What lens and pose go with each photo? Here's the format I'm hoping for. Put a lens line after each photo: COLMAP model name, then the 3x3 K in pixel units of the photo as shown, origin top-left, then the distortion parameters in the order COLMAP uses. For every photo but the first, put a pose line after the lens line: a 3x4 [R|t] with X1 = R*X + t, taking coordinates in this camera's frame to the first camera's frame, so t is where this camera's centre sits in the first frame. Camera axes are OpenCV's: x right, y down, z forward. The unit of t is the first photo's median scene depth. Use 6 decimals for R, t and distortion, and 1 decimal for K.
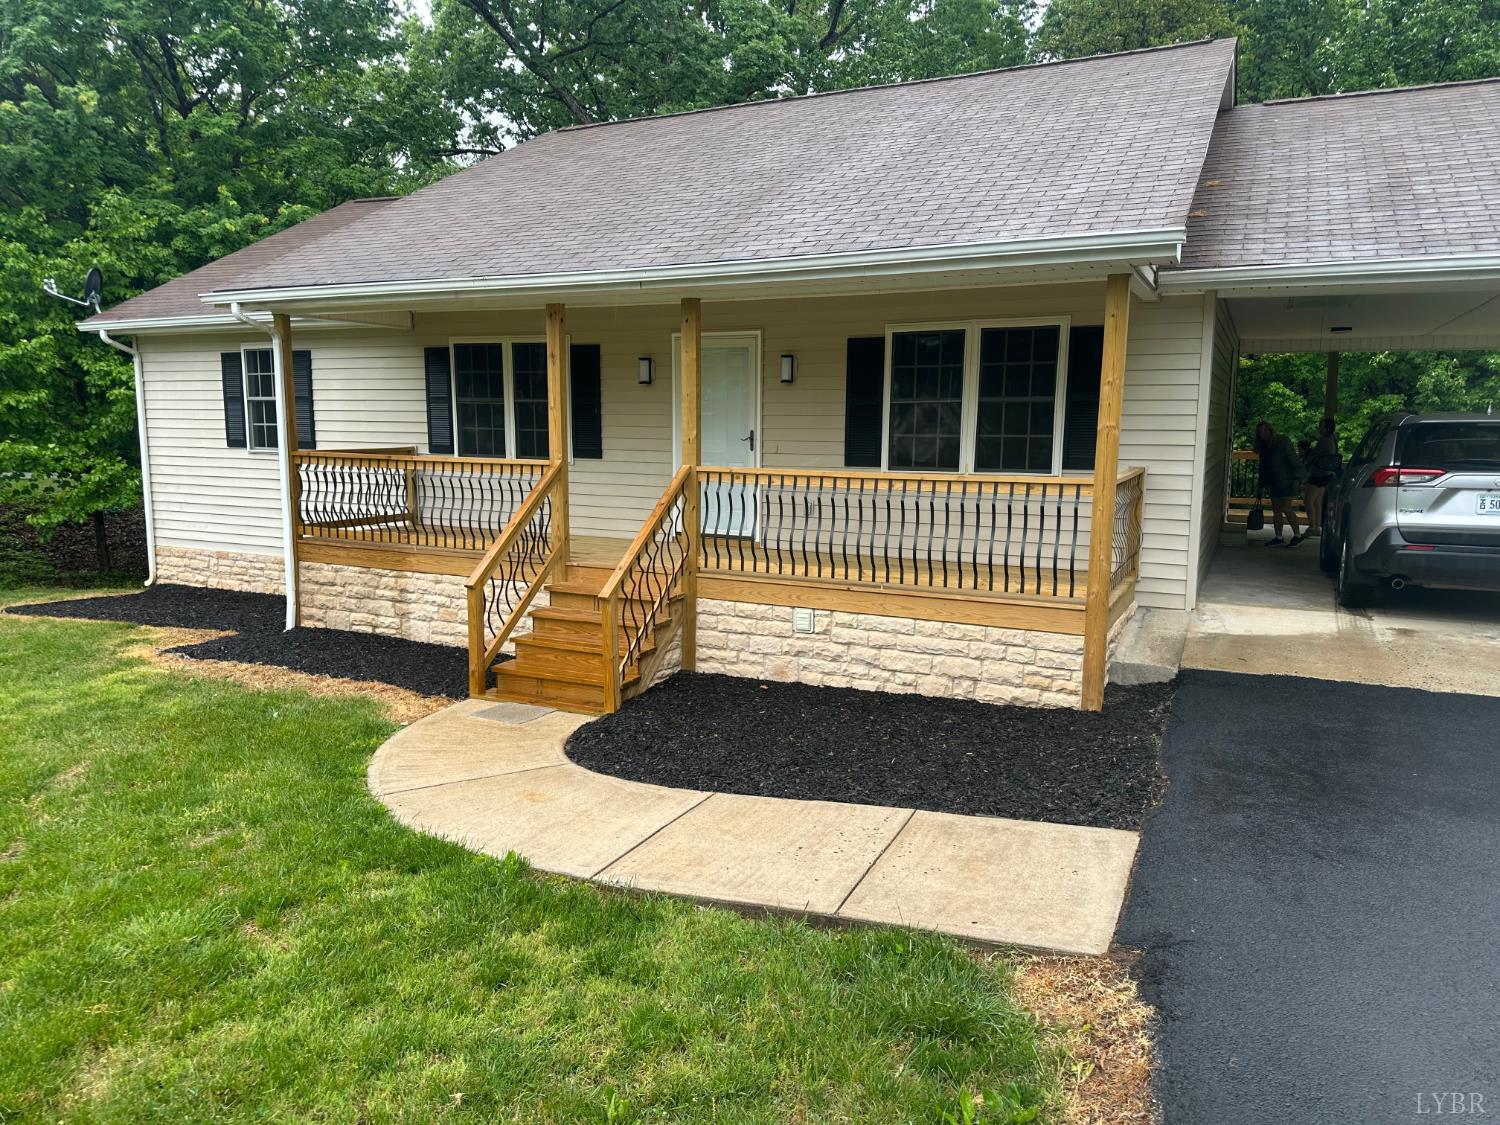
lens RADIAL K [[1029.7, 0, 750.0], [0, 1029.7, 562.5], [0, 0, 1]] dist [0.141135, -0.134726]
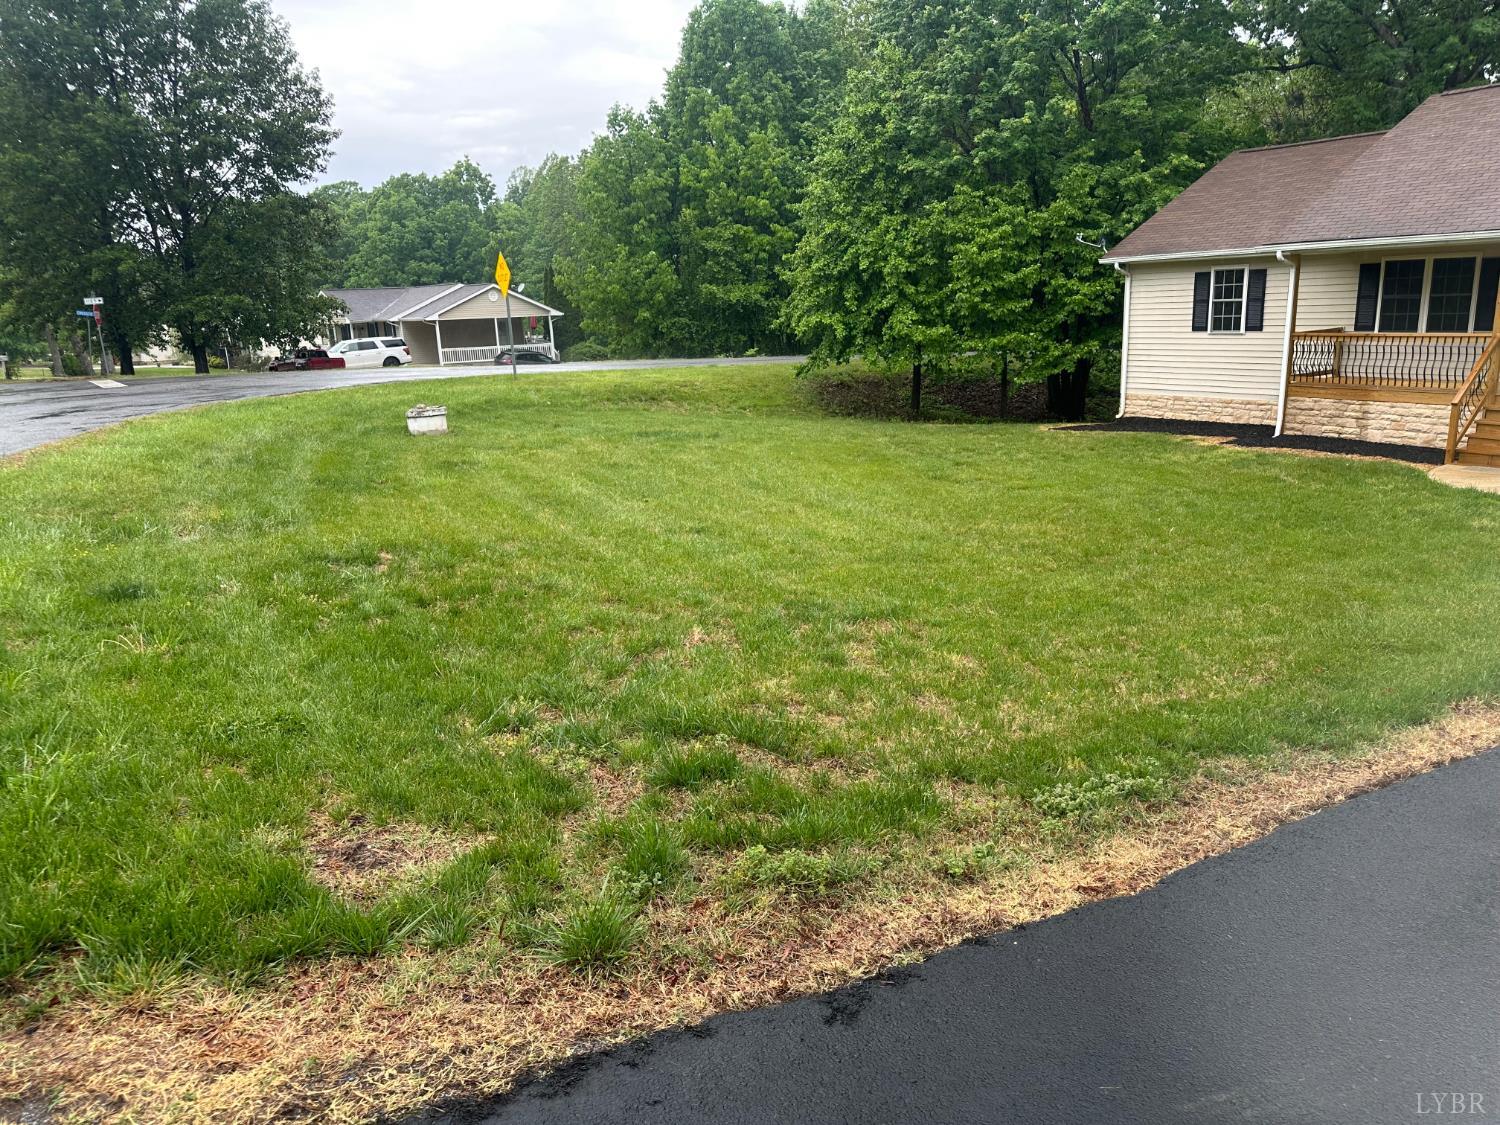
lens RADIAL K [[1087.1, 0, 750.0], [0, 1087.1, 562.5], [0, 0, 1]] dist [0.018921, -0.007614]
pose [[0.876666, 0.077026, -0.474893, -0.328674], [-0.024757, 0.993015, 0.115360, 0.085623], [0.480462, -0.089375, 0.872450, -1.038953]]
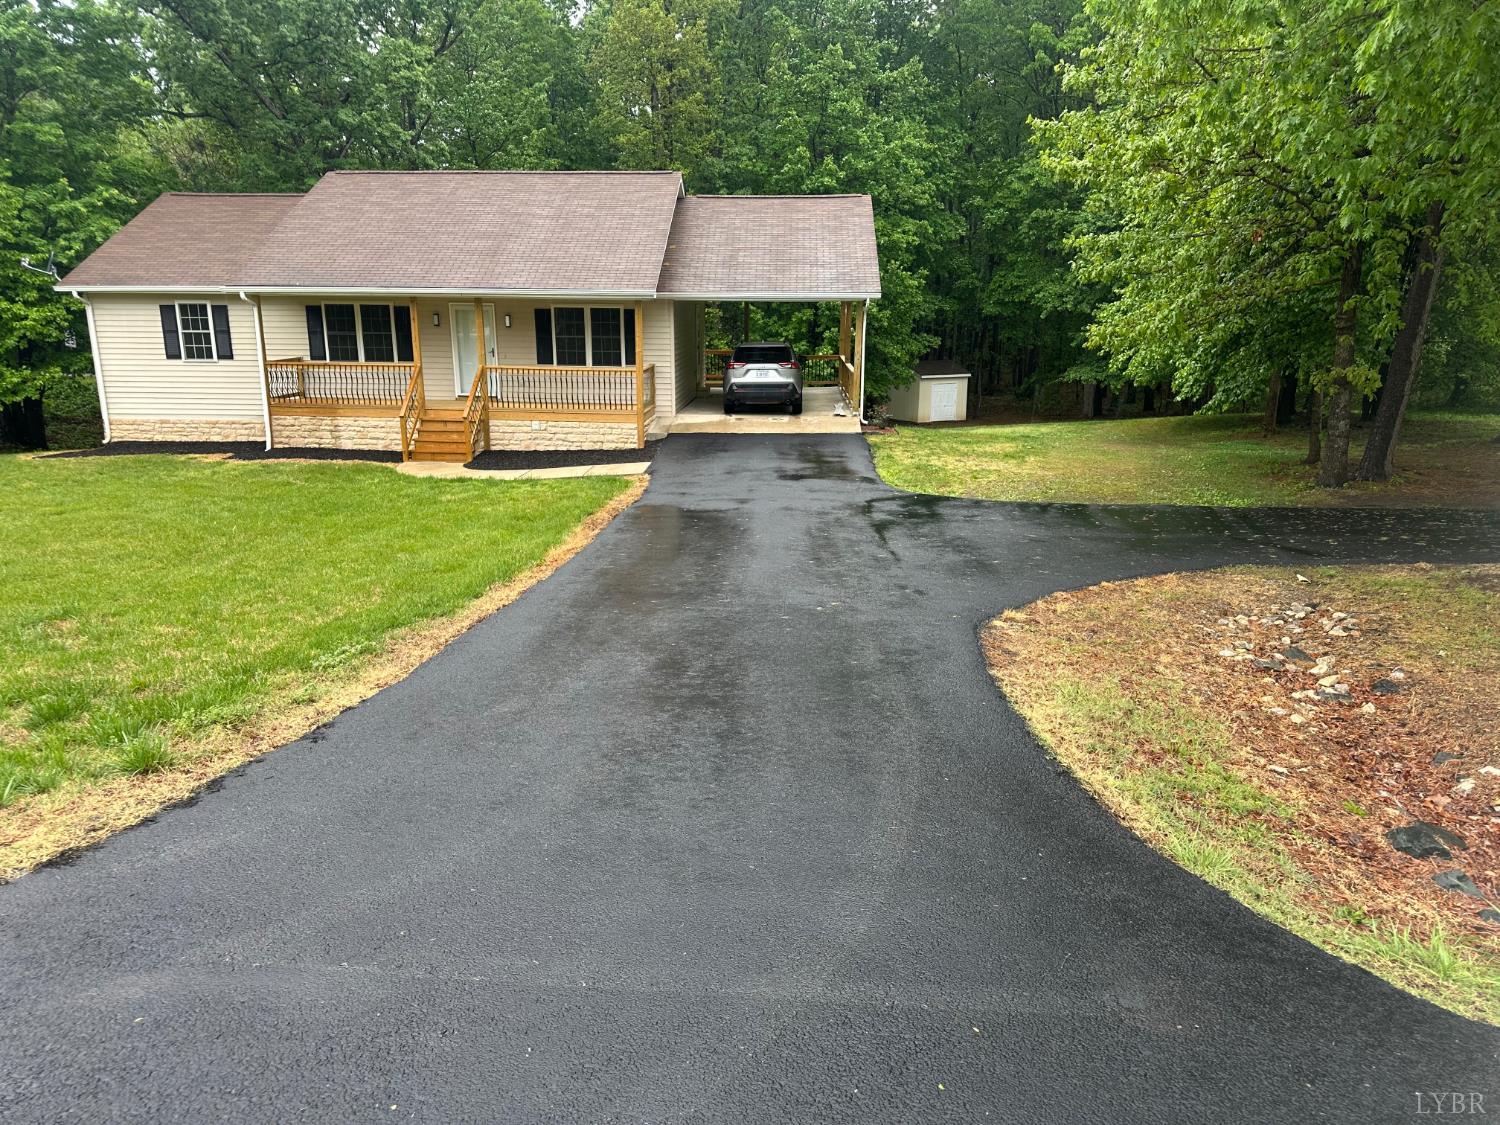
lens RADIAL K [[1059.9, 0, 750.8], [0, 1059.9, 591.7], [0, 0, 1]] dist [0.036404, -0.050976]
pose [[0.913672, -0.102889, 0.393213, -0.426646], [0.051579, 0.988959, 0.138926, 0.098162], [-0.403166, -0.106651, 0.908891, -1.319278]]
